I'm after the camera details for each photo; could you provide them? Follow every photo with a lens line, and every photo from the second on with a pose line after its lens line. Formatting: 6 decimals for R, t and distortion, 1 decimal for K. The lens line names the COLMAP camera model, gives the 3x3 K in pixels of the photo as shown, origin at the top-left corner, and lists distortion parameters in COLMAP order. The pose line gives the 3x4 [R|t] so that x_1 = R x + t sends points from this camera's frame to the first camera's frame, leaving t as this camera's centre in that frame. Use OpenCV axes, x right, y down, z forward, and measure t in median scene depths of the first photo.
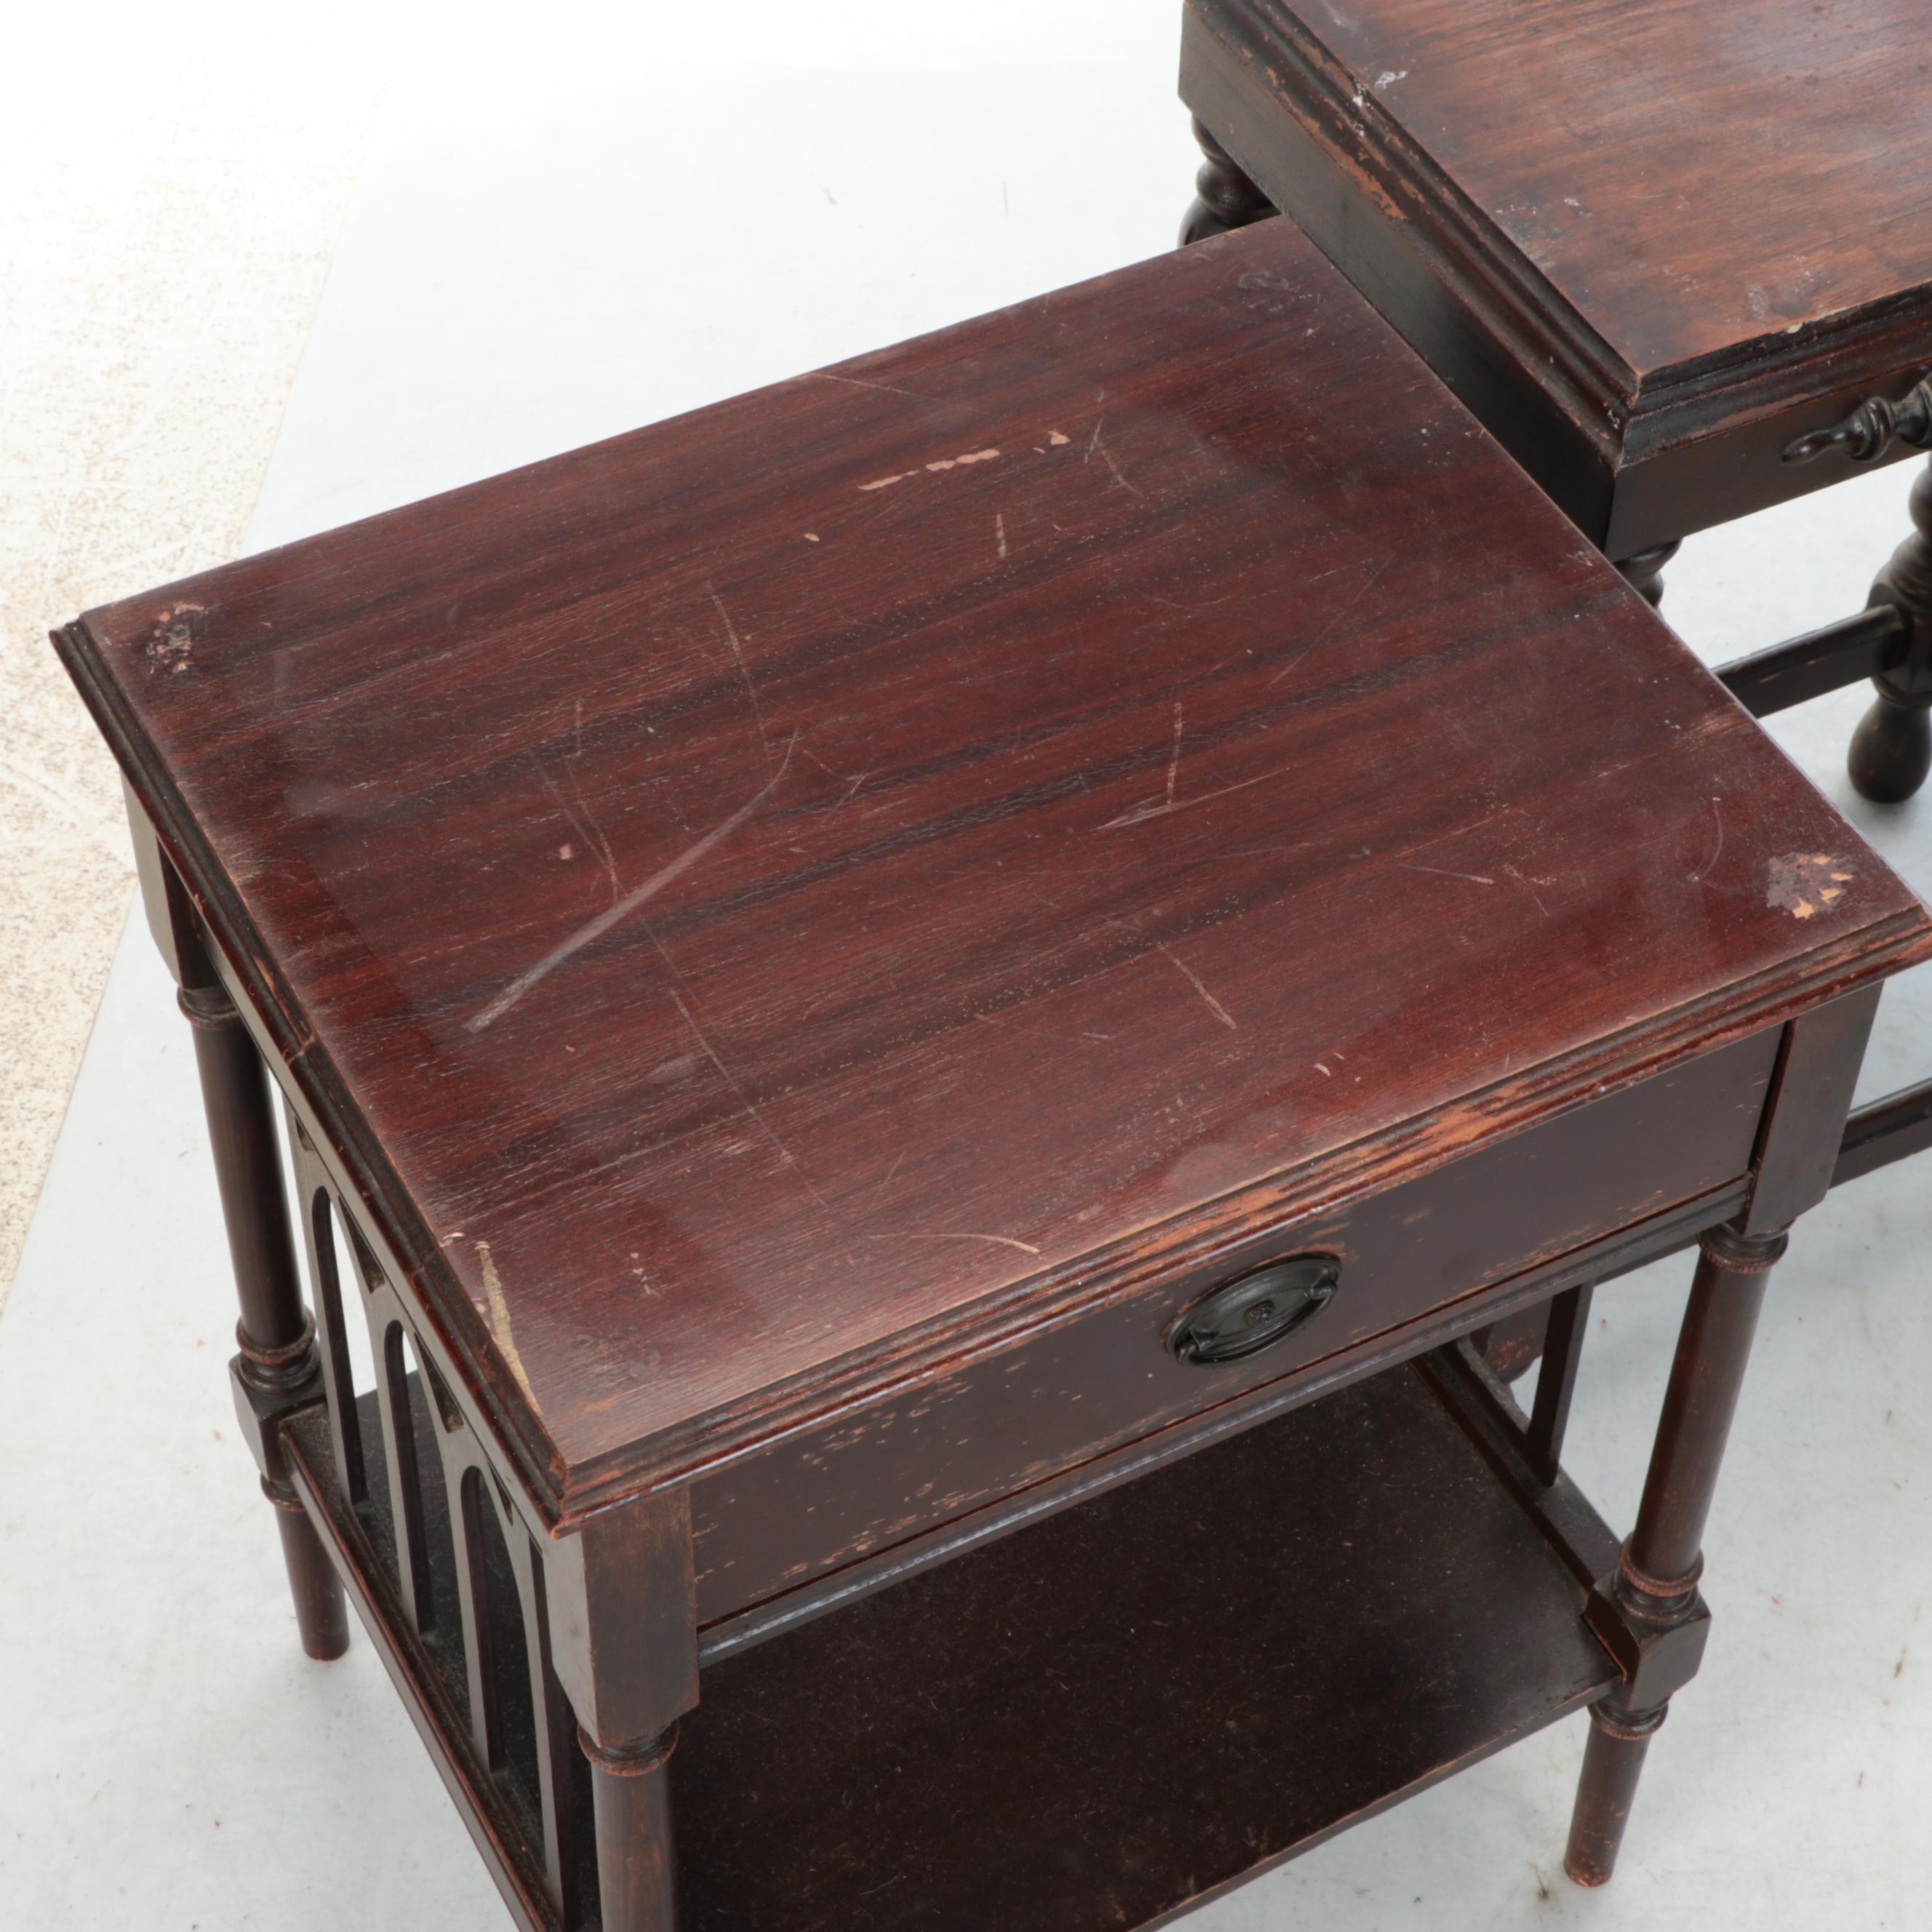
lens RADIAL K [[4278.8, 0, 966.0], [0, 4278.8, 966.0], [0, 0, 1]] dist [0.058225, 0.223058]
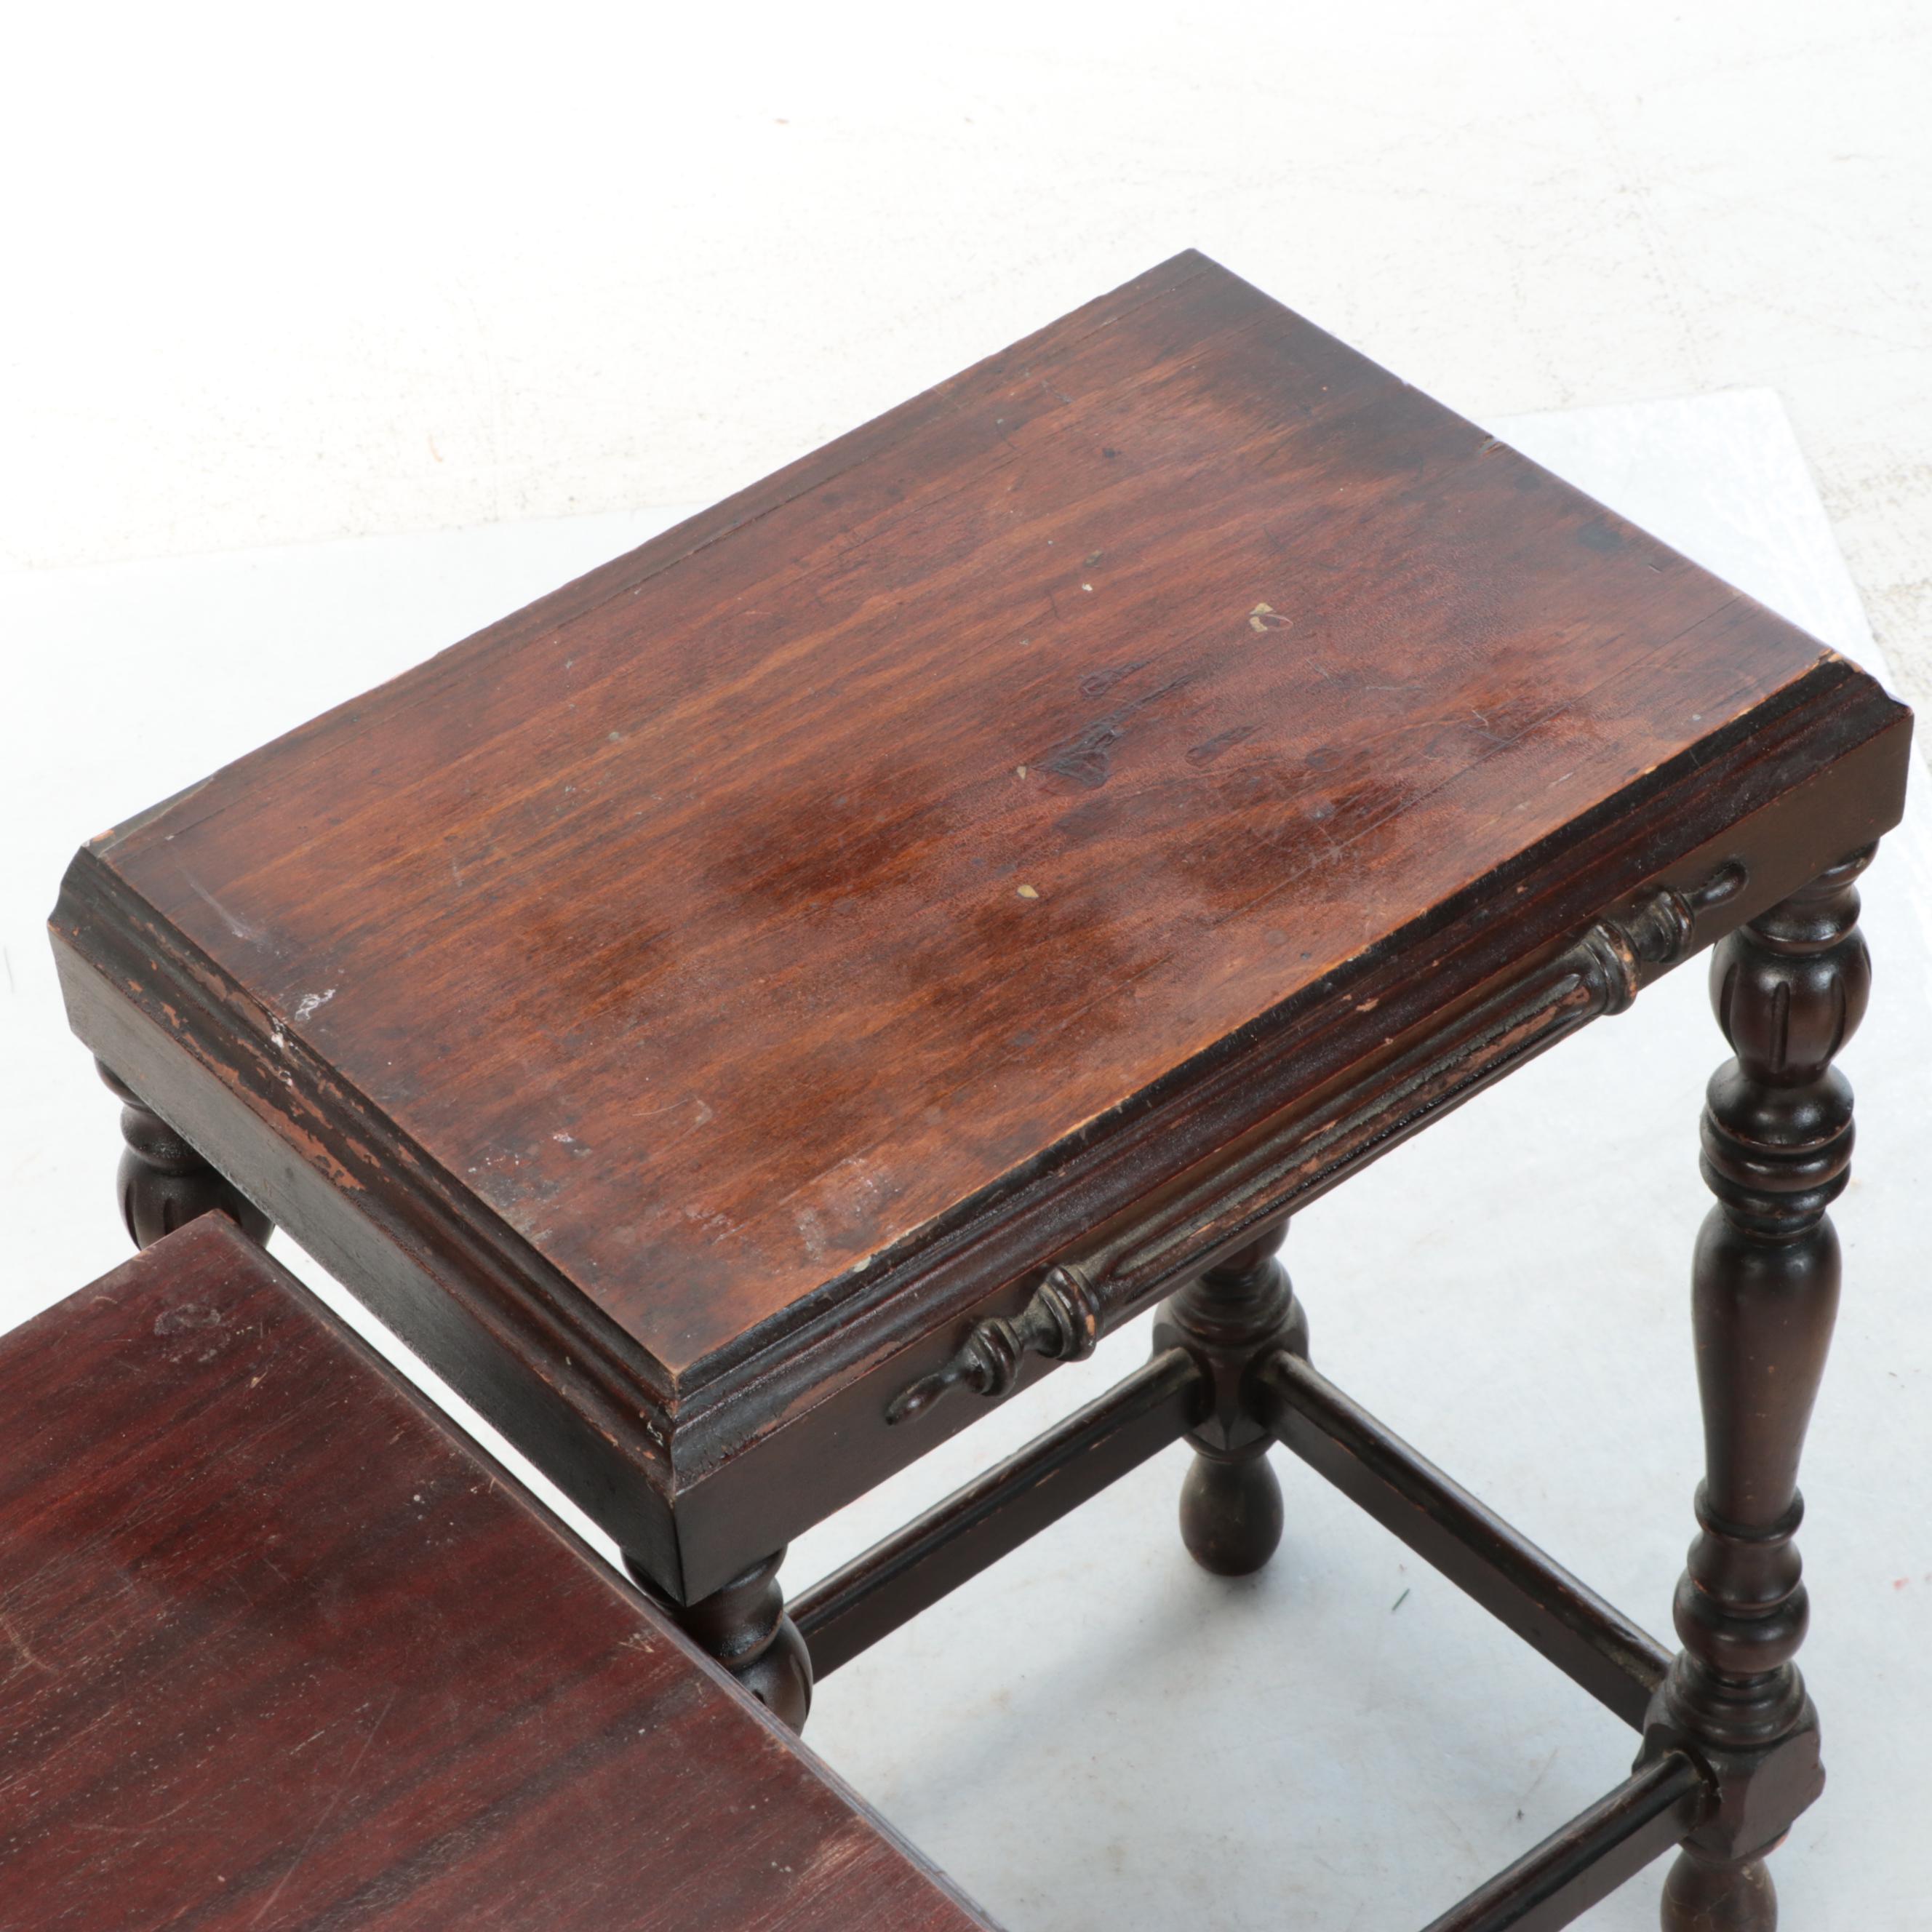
lens RADIAL K [[5363.7, 0, 966.0], [0, 5363.7, 966.0], [0, 0, 1]] dist [0.172778, -0.124344]
pose [[0.974003, -0.198864, 0.108497, 0.114508], [0.206409, 0.976416, -0.063302, -0.133582], [-0.093350, 0.084051, 0.992079, 0.029092]]
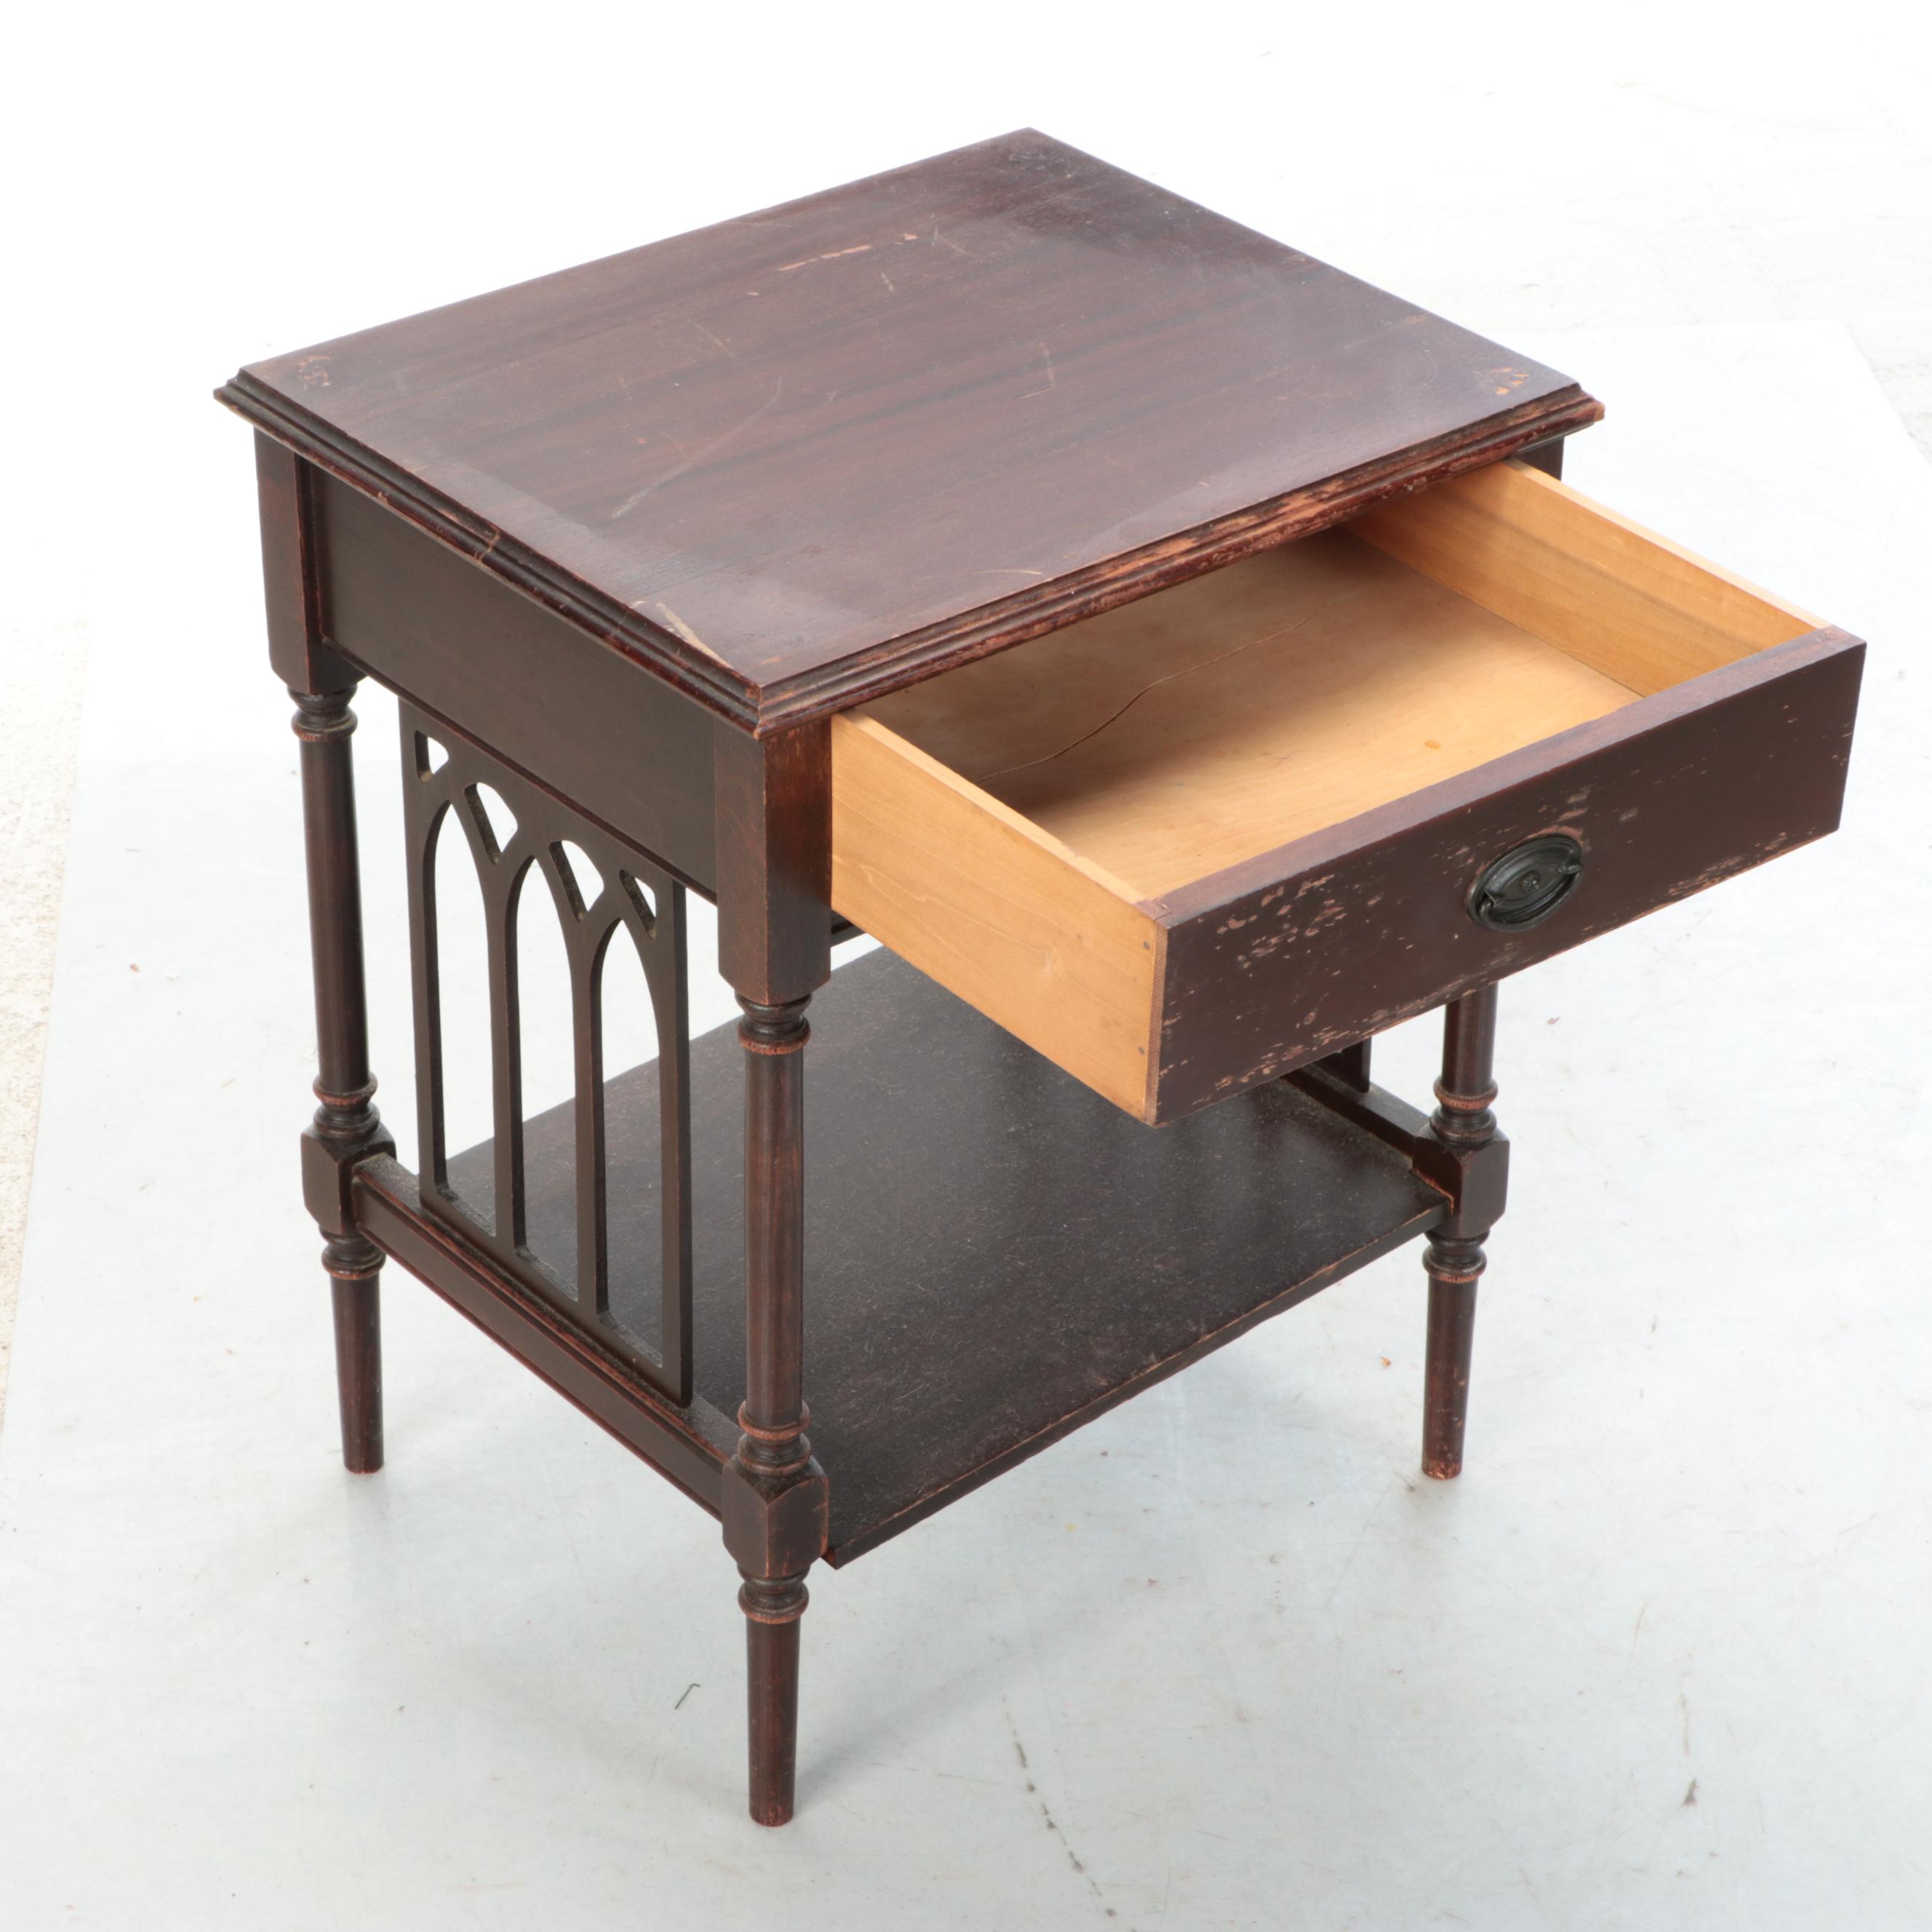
lens RADIAL K [[5363.7, 0, 966.0], [0, 5363.7, 966.0], [0, 0, 1]] dist [0.172778, -0.124344]
pose [[0.980178, -0.106084, 0.167325, -0.269366], [0.152325, 0.943560, -0.294093, 0.597060], [-0.126683, 0.313751, 0.941016, -0.545909]]
